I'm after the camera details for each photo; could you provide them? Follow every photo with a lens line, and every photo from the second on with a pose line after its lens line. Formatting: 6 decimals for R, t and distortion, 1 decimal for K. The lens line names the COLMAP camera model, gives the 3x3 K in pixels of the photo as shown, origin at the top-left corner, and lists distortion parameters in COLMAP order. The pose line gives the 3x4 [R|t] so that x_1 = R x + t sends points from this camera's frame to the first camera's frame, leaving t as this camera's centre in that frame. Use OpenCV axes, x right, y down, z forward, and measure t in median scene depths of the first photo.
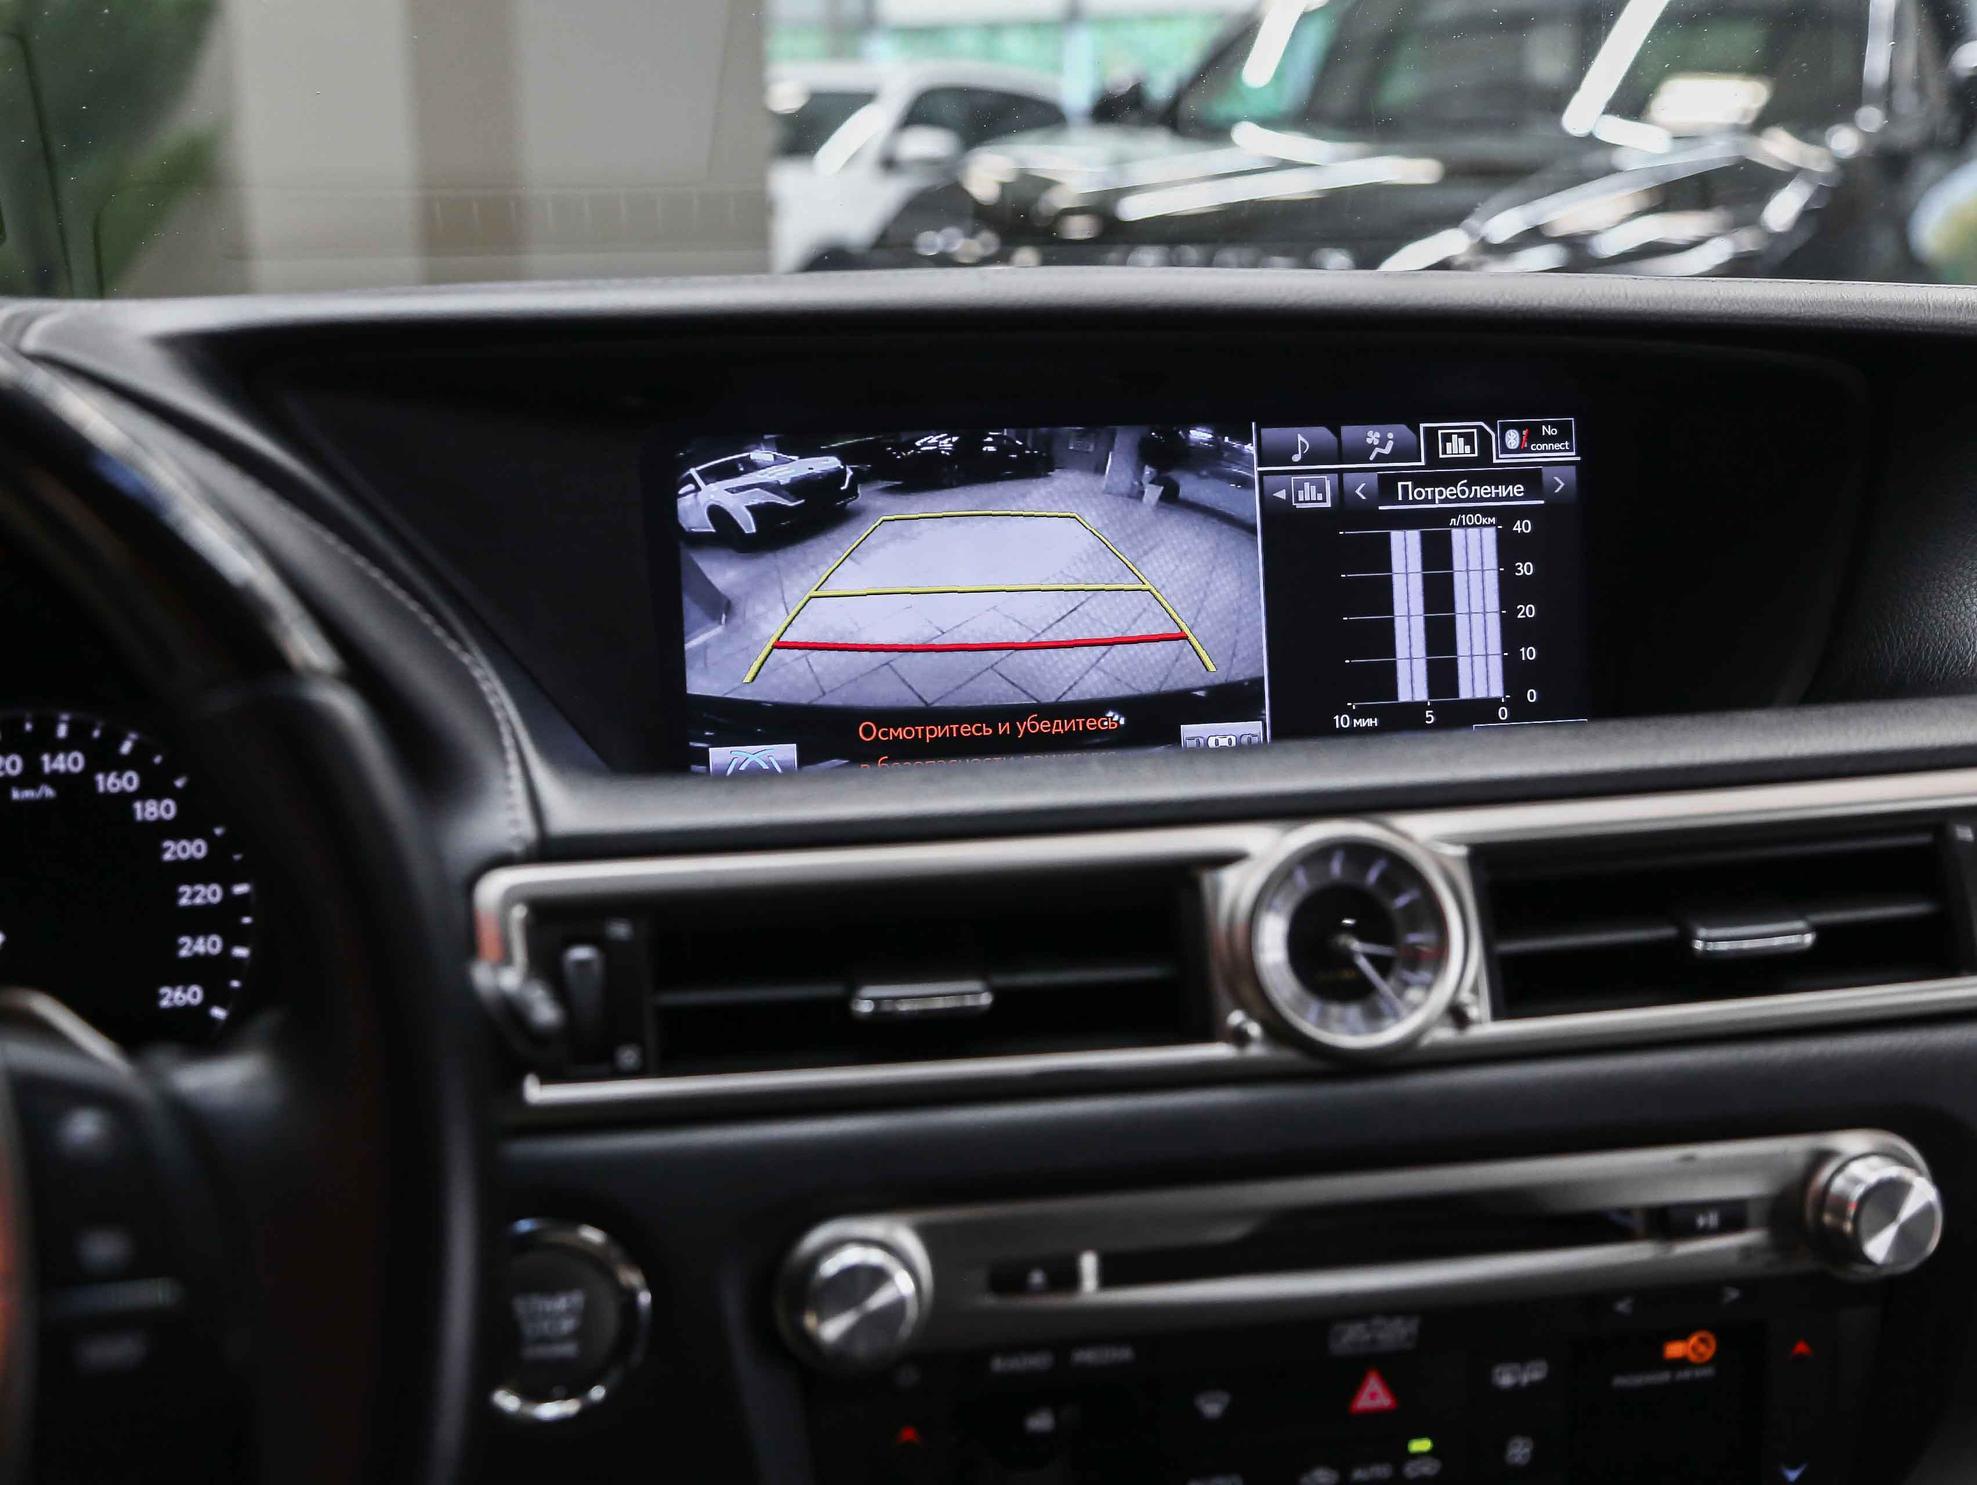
lens RADIAL K [[2783.5, 0, 987.2], [0, 2783.5, 735.1], [0, 0, 1]] dist [0.092772, 0.000000]
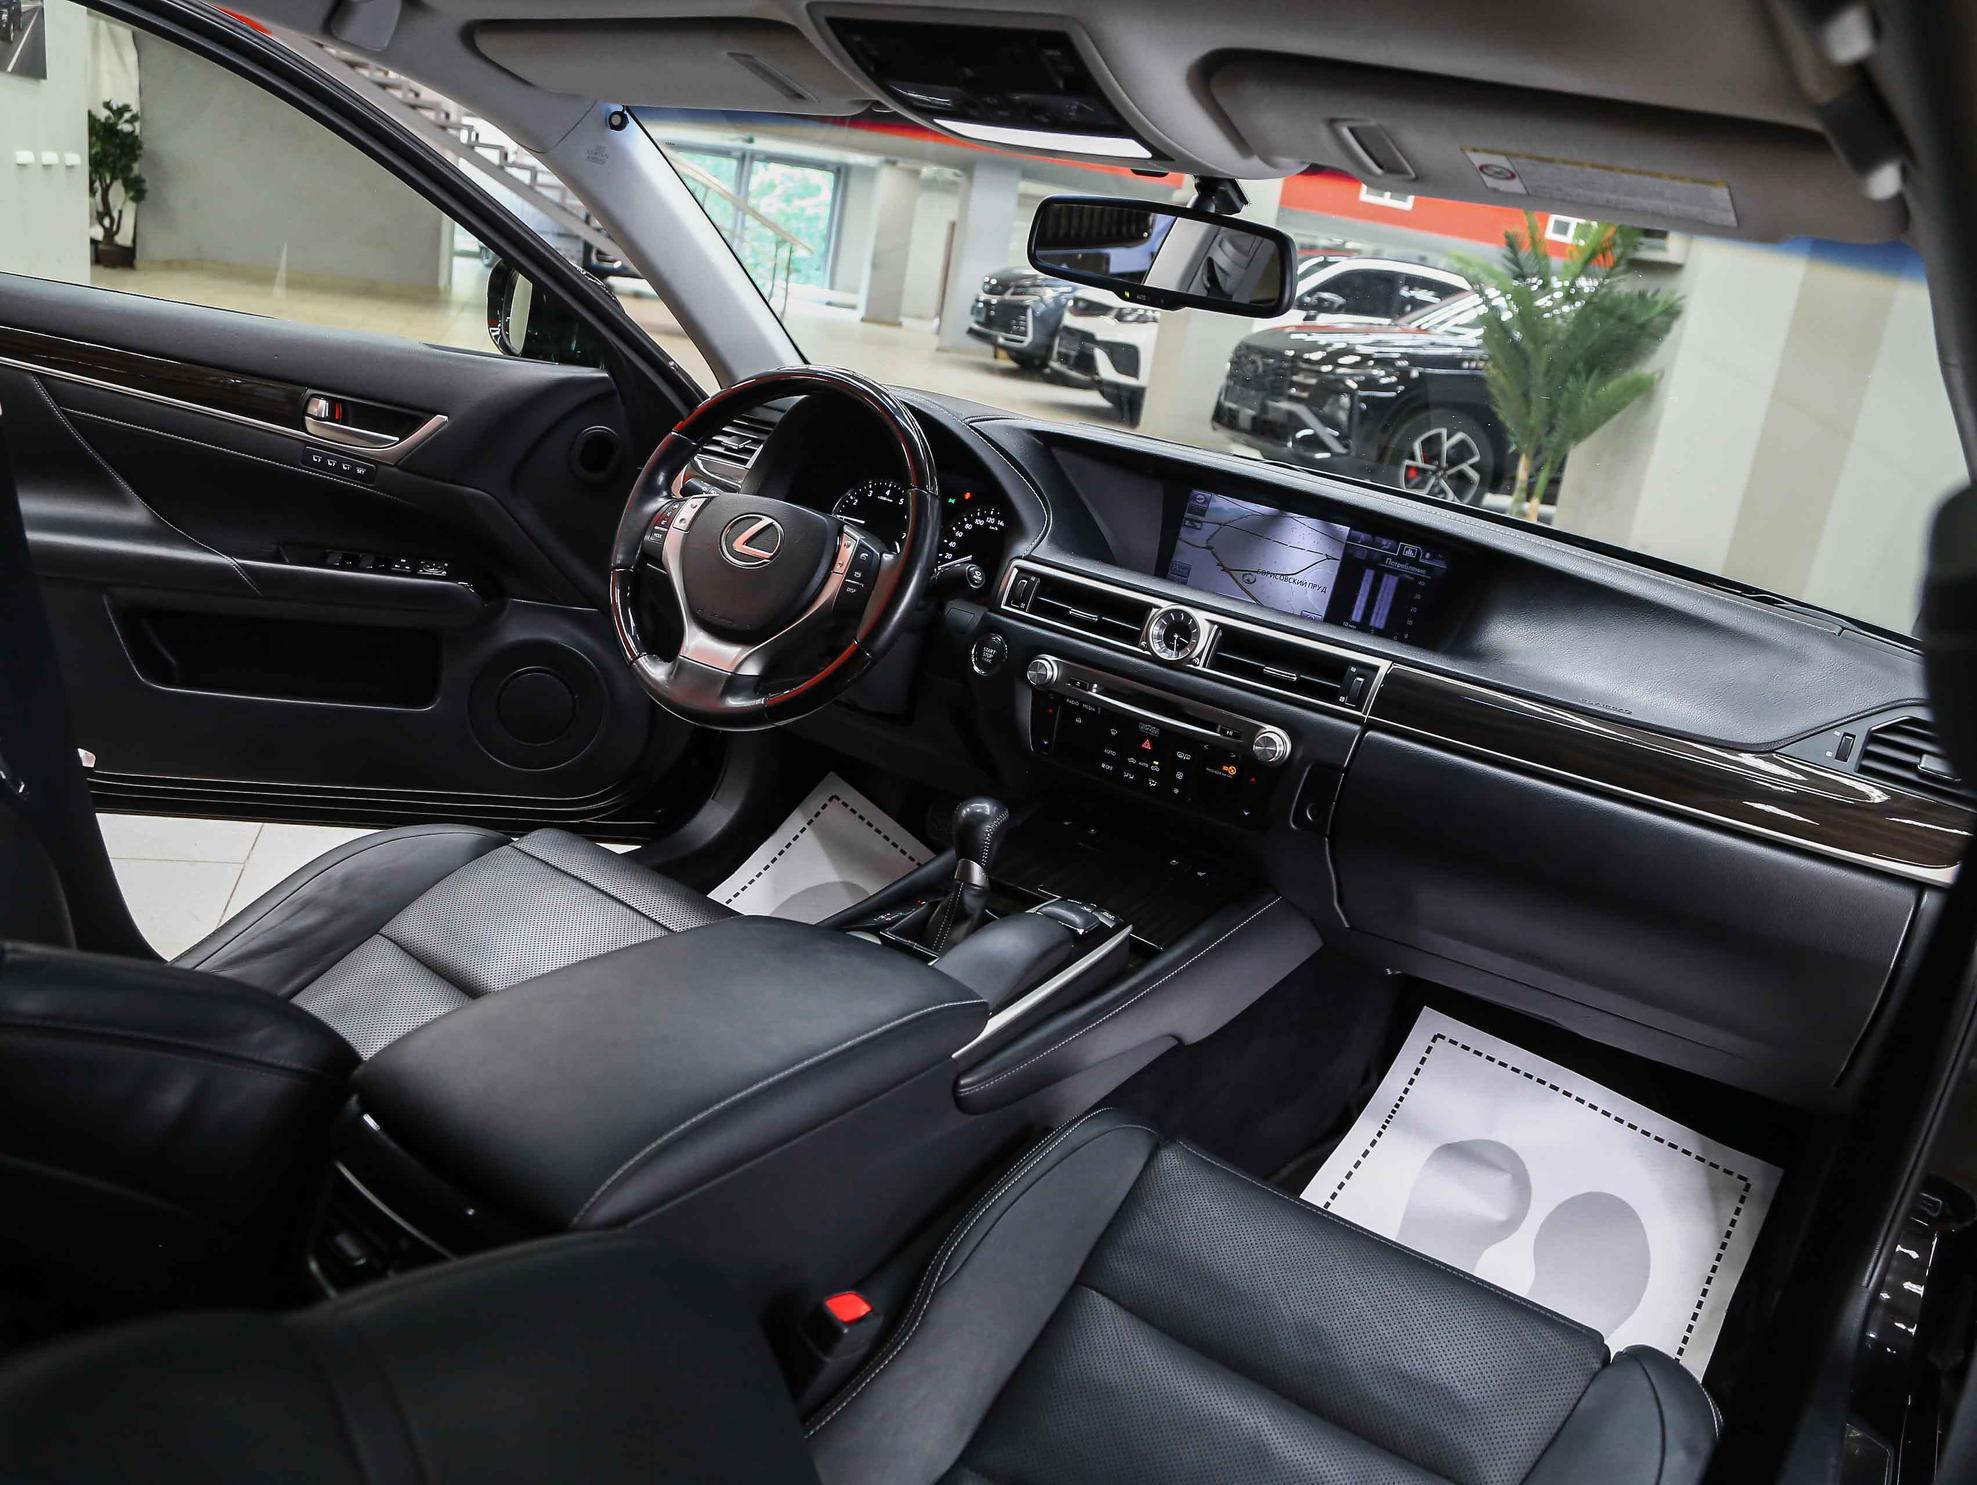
lens RADIAL K [[1552.2, 0, 984.2], [0, 1552.2, 750.6], [0, 0, 1]] dist [-0.113875, 0.064485]
pose [[0.679489, 0.334764, -0.652861, 1.365392], [-0.293547, 0.939556, 0.176252, -0.076218], [0.672403, 0.071884, 0.736687, -0.756396]]
